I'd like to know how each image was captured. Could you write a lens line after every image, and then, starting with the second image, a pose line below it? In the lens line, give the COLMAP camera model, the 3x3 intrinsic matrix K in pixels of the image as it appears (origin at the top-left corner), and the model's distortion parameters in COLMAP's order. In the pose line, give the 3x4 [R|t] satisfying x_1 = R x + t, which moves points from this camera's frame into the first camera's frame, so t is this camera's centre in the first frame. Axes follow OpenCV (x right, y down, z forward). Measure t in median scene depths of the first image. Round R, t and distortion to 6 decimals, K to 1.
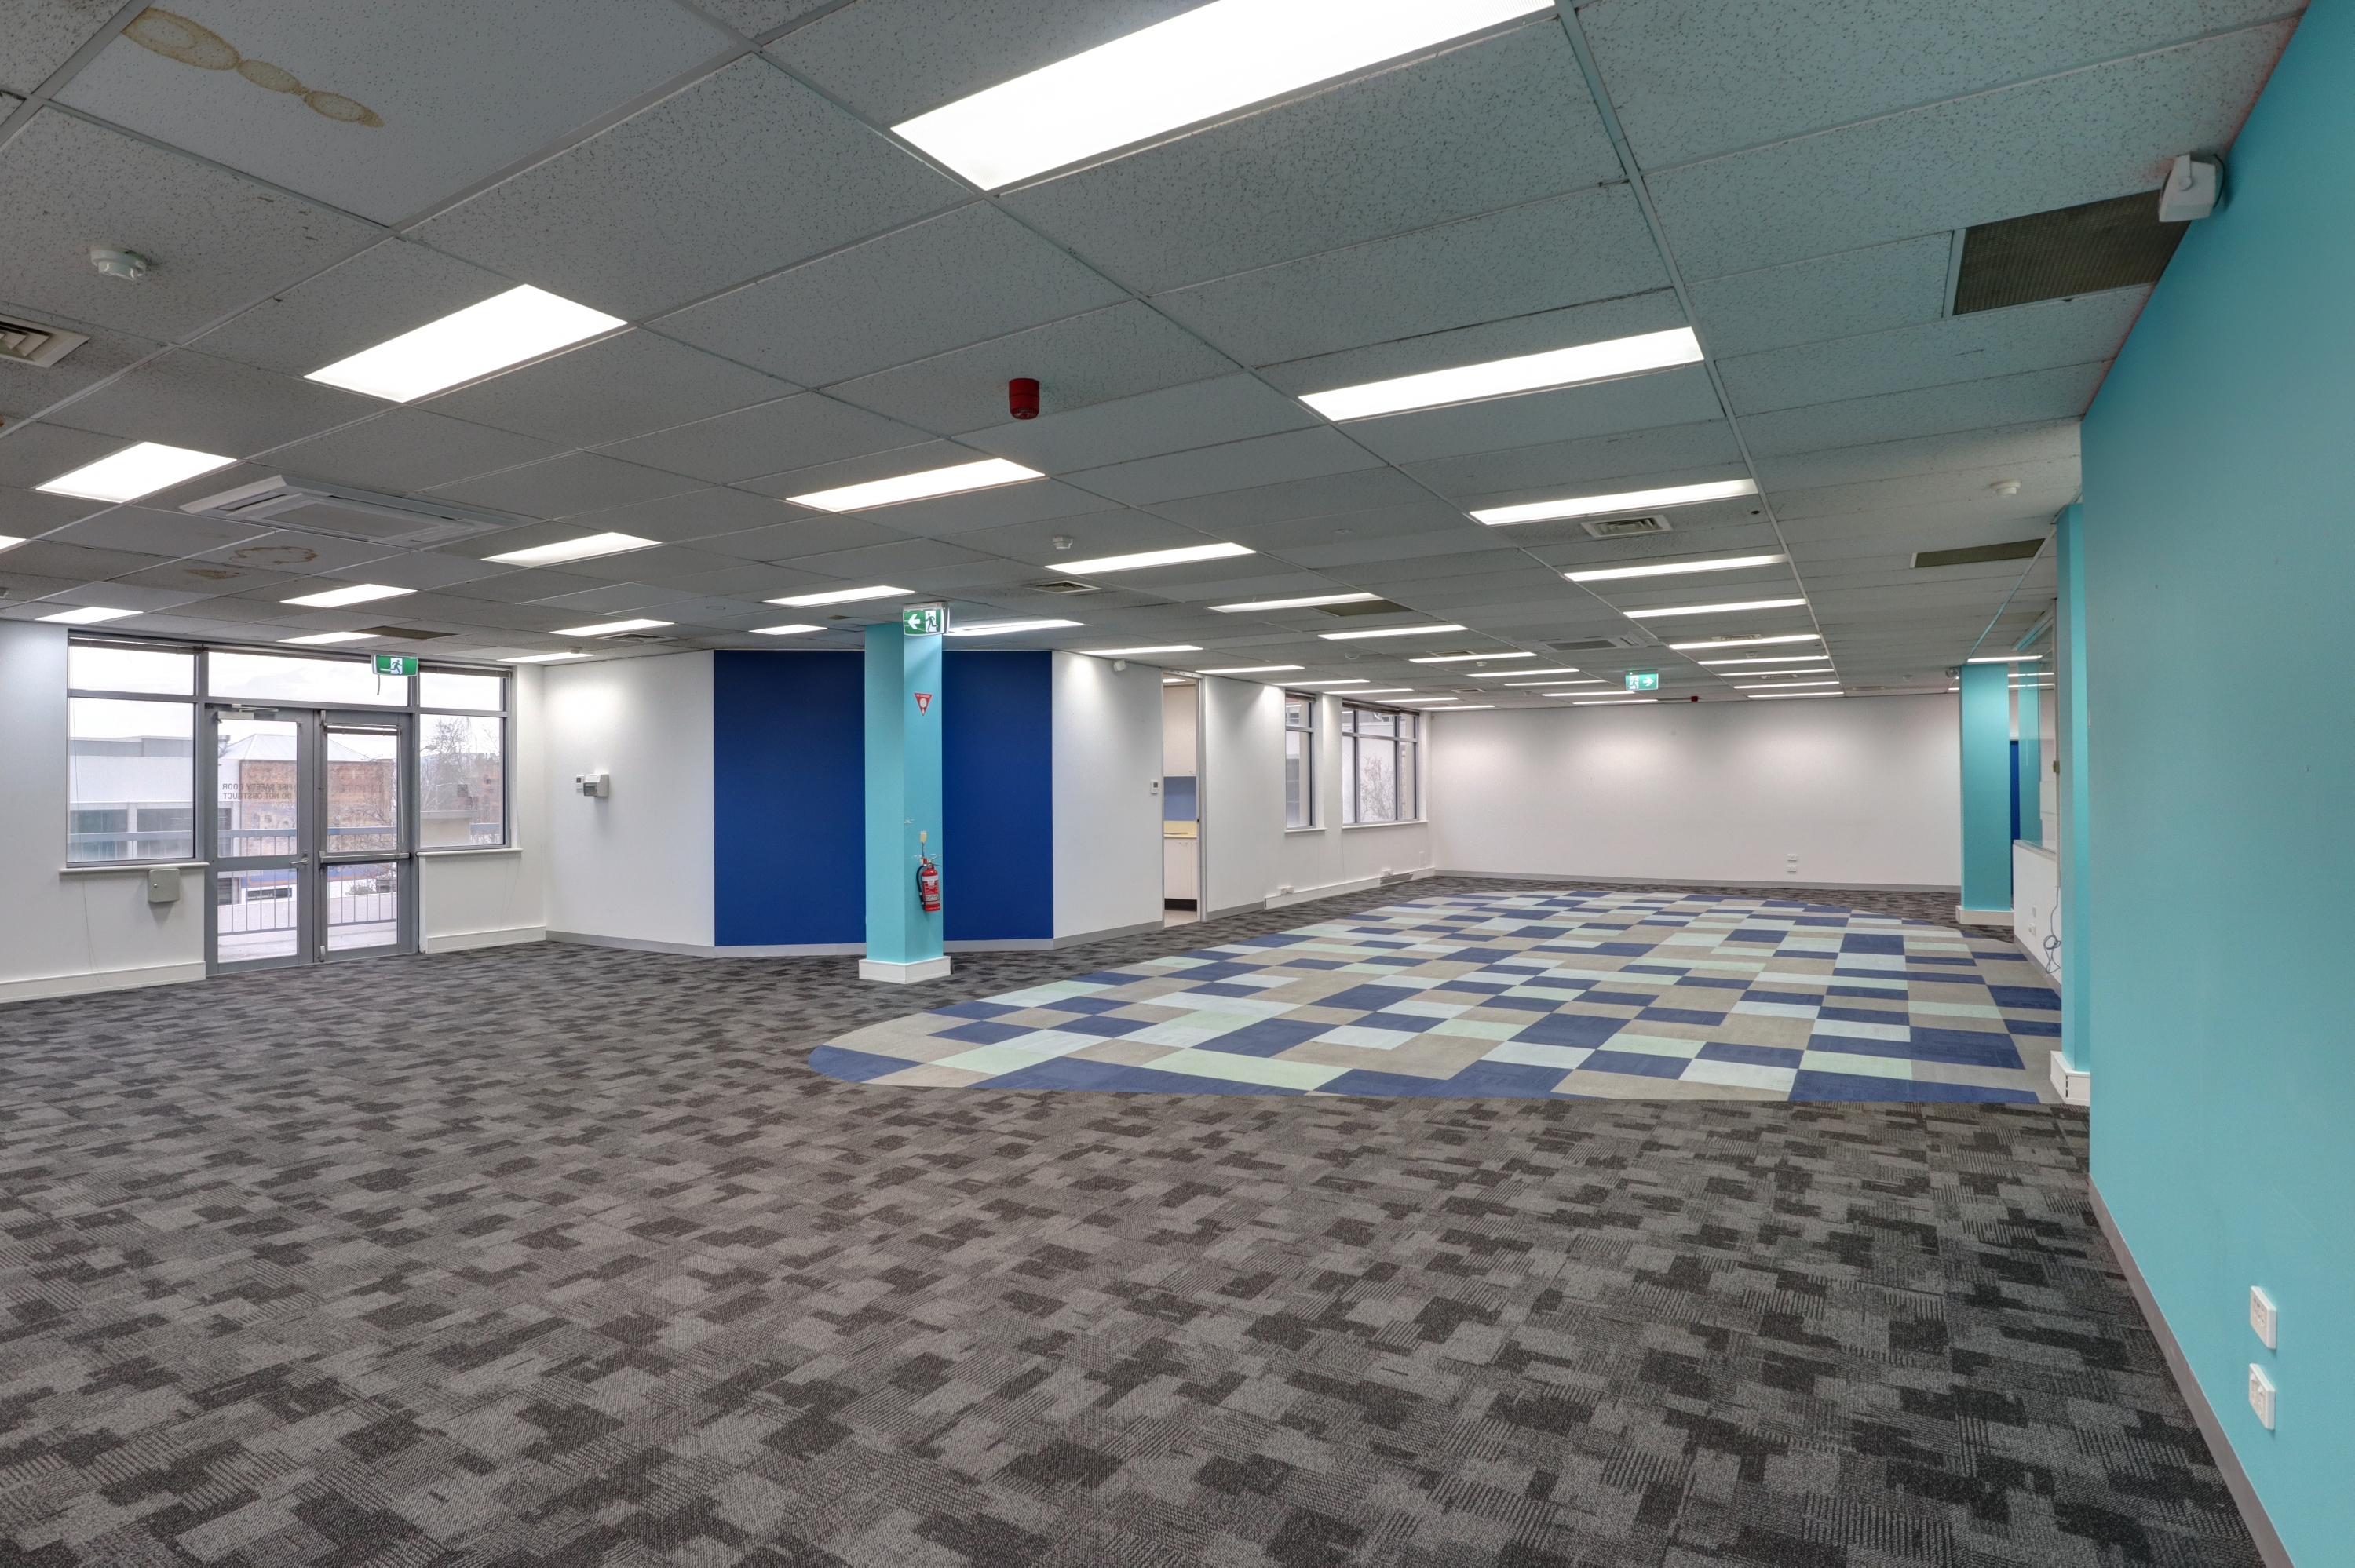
lens RADIAL K [[1182.8, 0, 1199.3], [0, 1182.8, 775.1], [0, 0, 1]] dist [-0.035959, 0.007453]
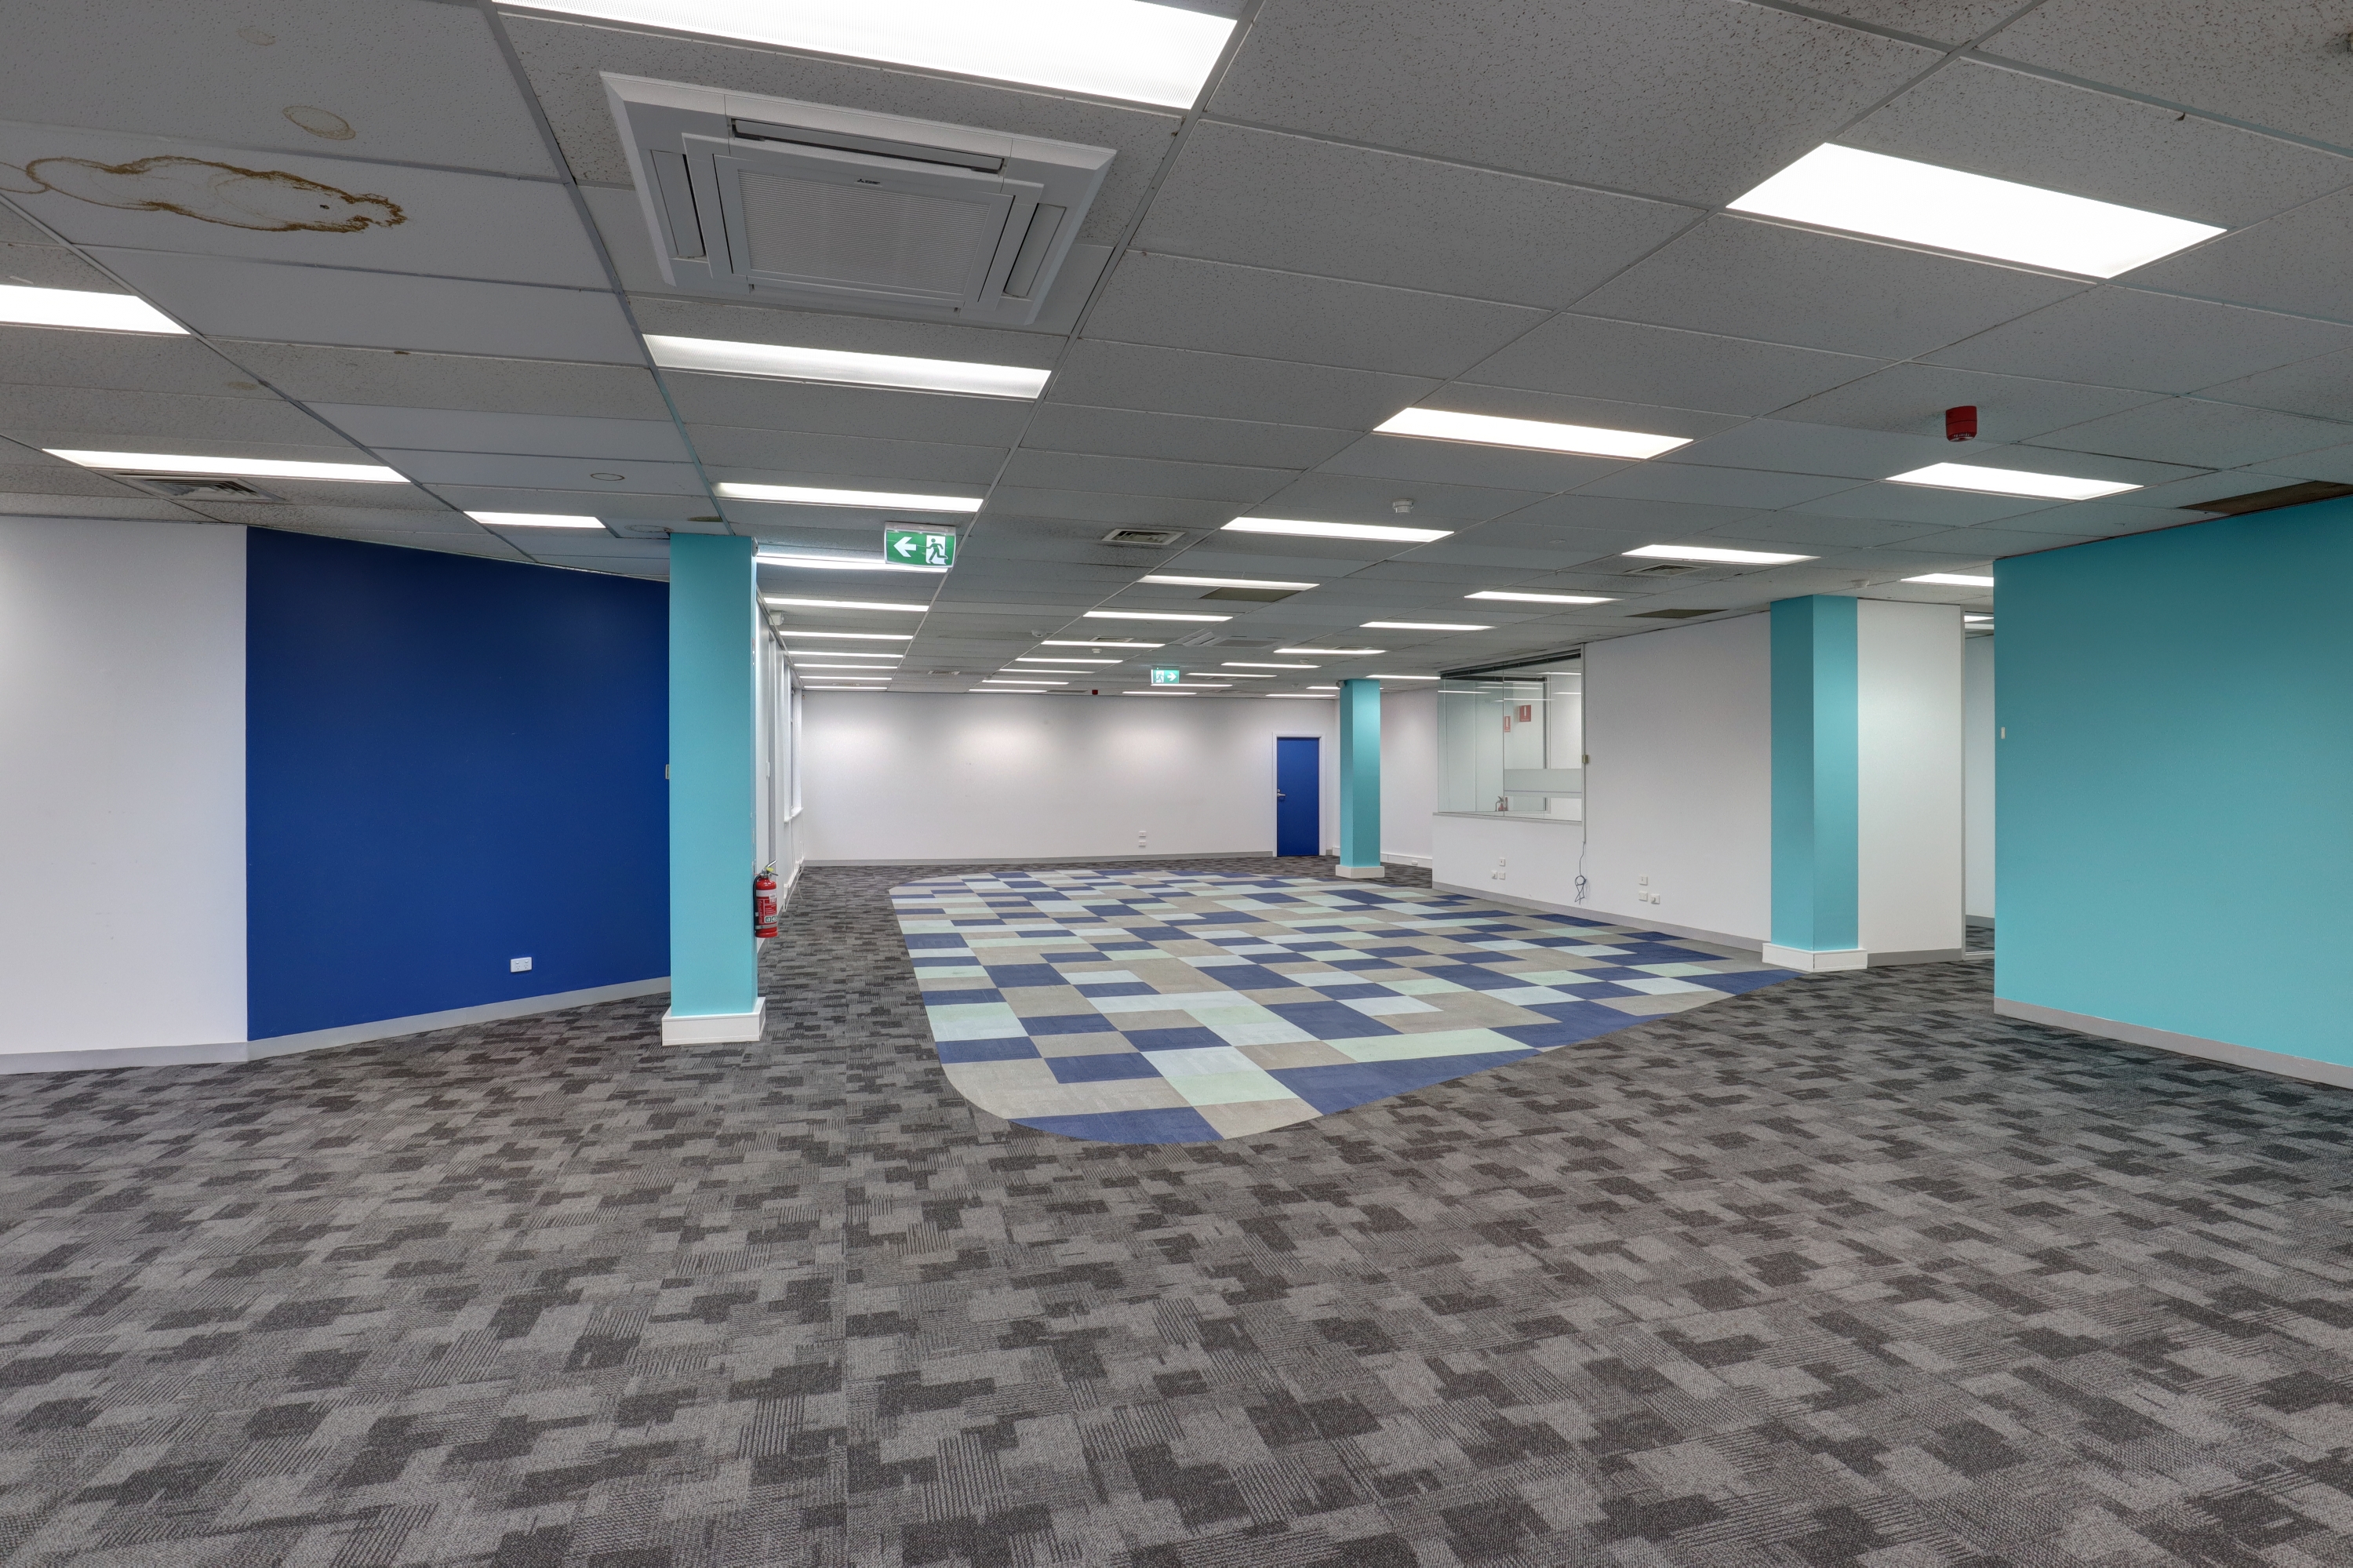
lens RADIAL K [[1182.0, 0, 1198.3], [0, 1182.0, 775.1], [0, 0, 1]] dist [-0.035959, 0.007453]
pose [[0.680789, 0.000638, 0.732479, -1.039749], [-0.008808, 0.999934, 0.007316, 0.011790], [-0.732426, -0.011433, 0.680750, 0.559105]]
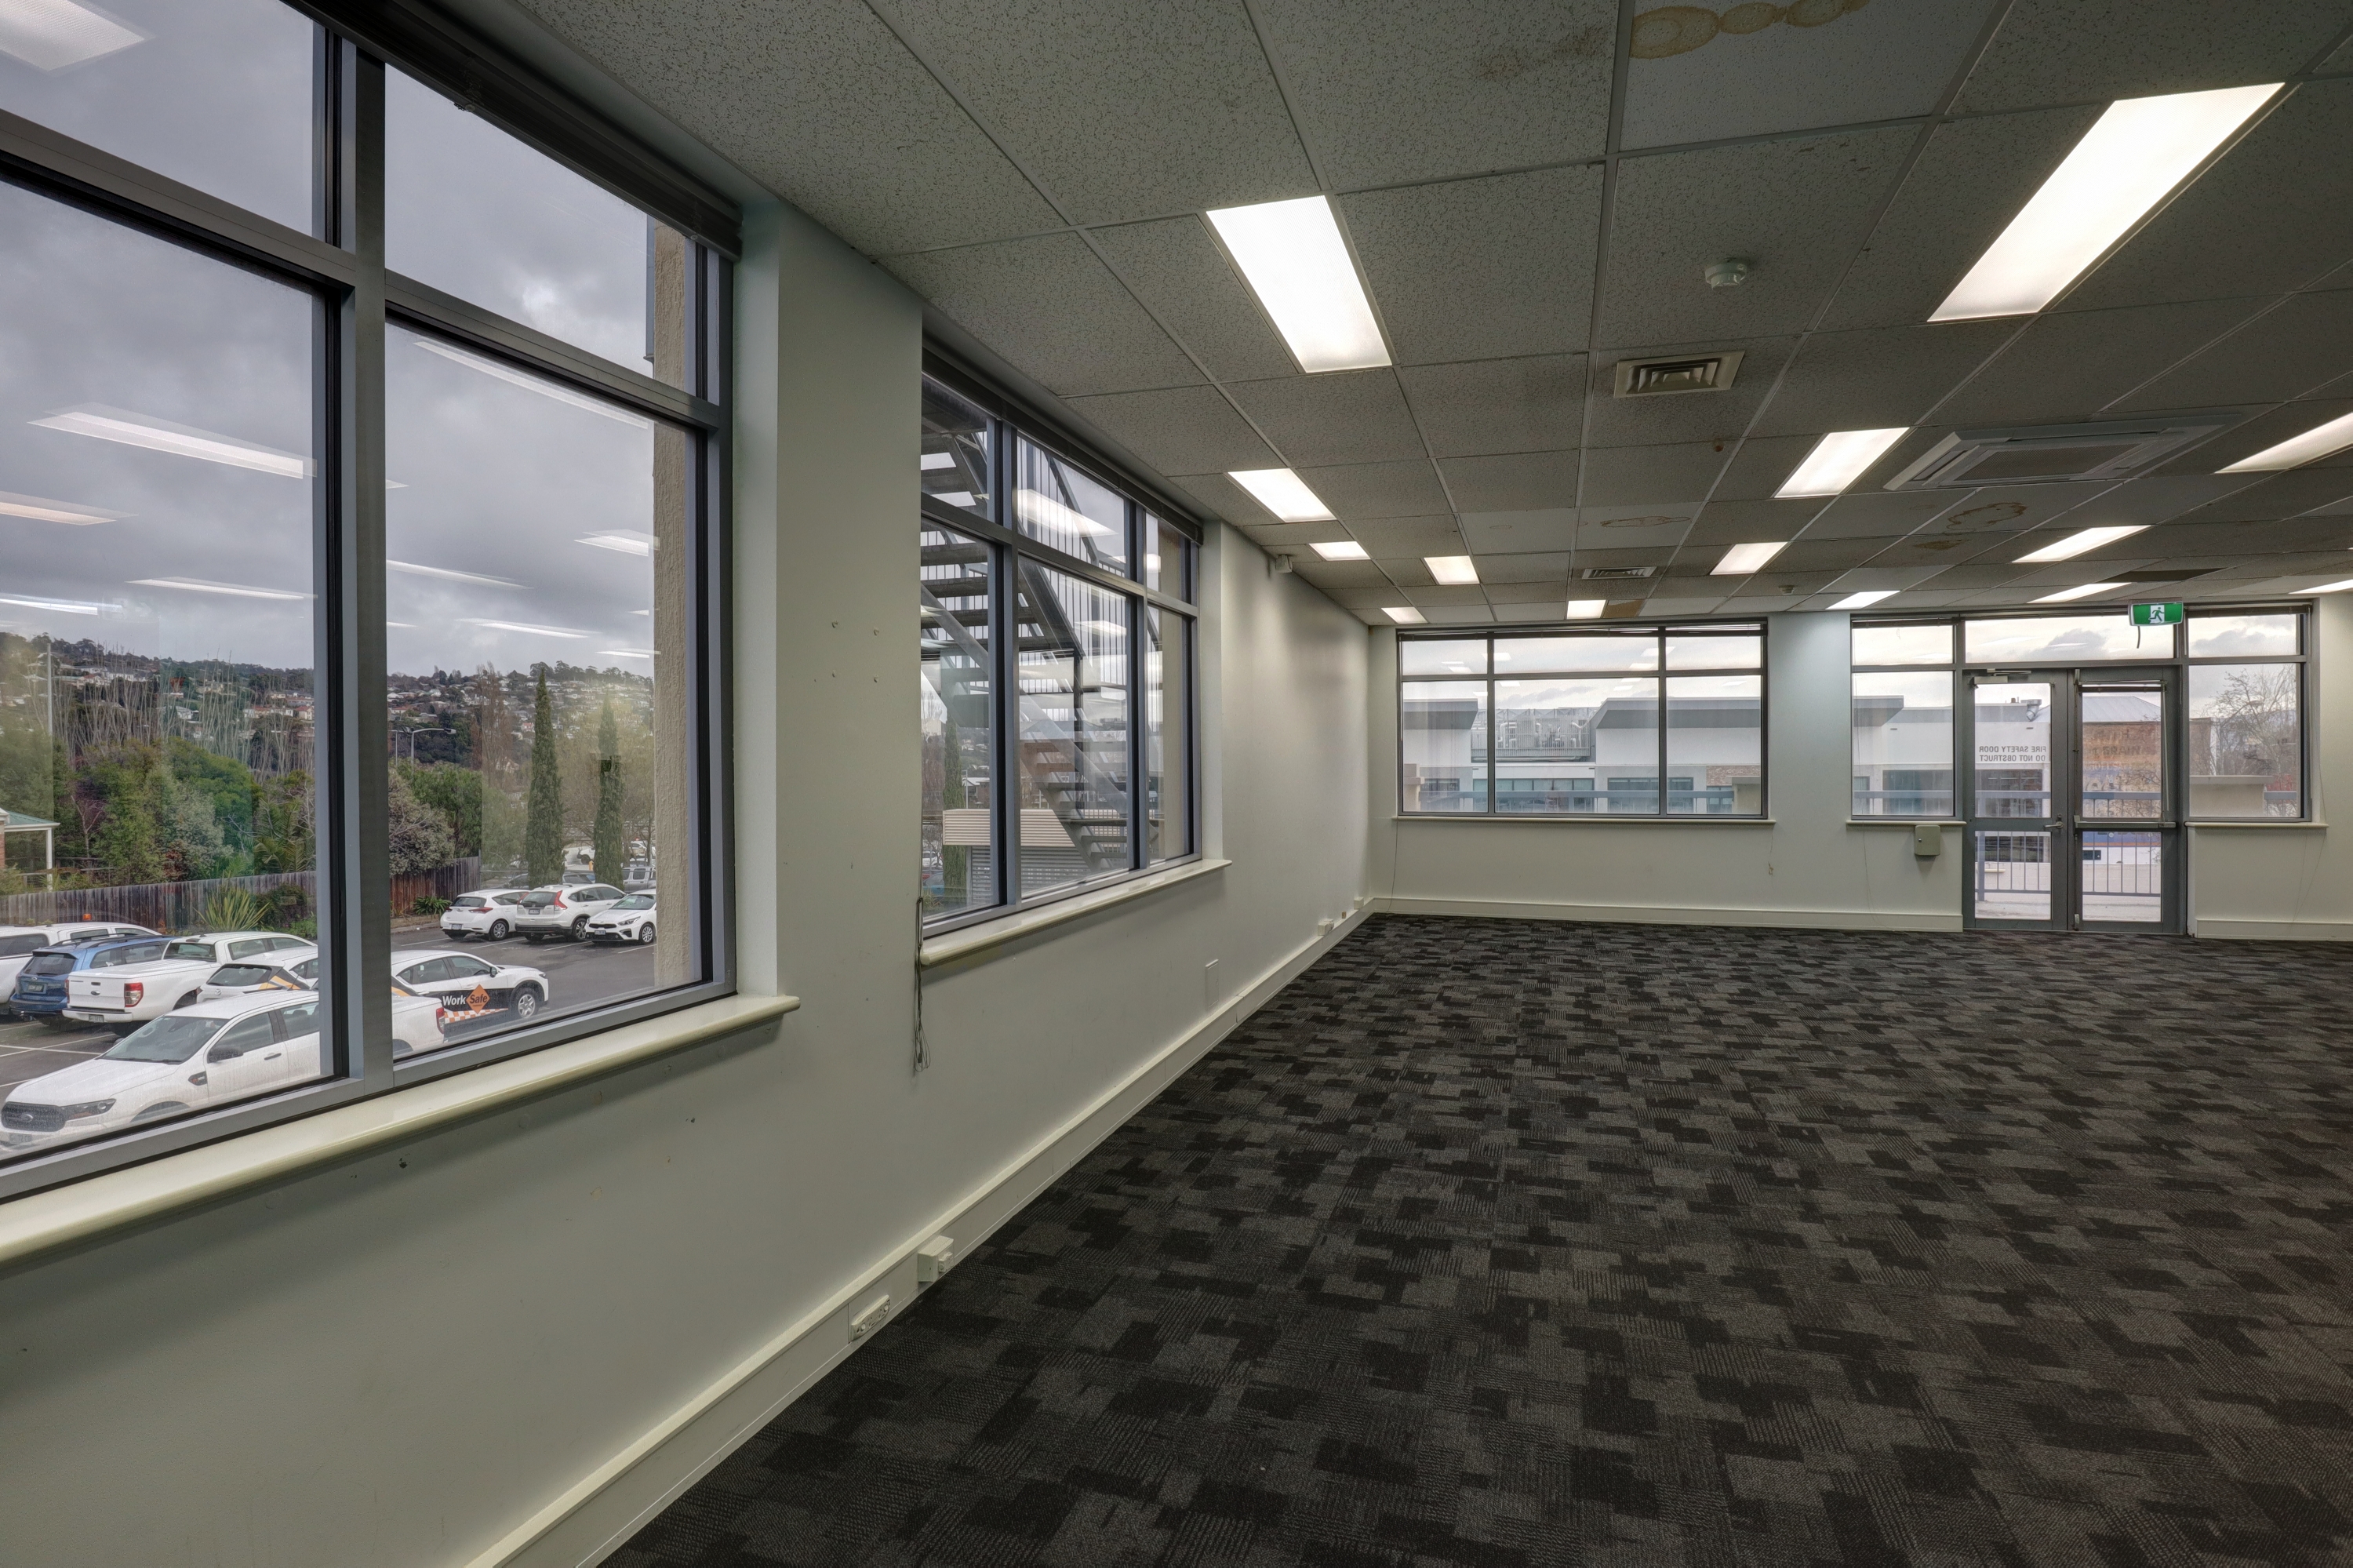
lens RADIAL K [[1179.4, 0, 1186.5], [0, 1179.4, 771.0], [0, 0, 1]] dist [-0.029253, 0.001887]
pose [[0.232120, 0.012984, -0.972601, 0.015190], [0.015850, 0.999728, 0.017129, 0.000766], [0.972558, -0.019392, 0.231851, 0.120359]]
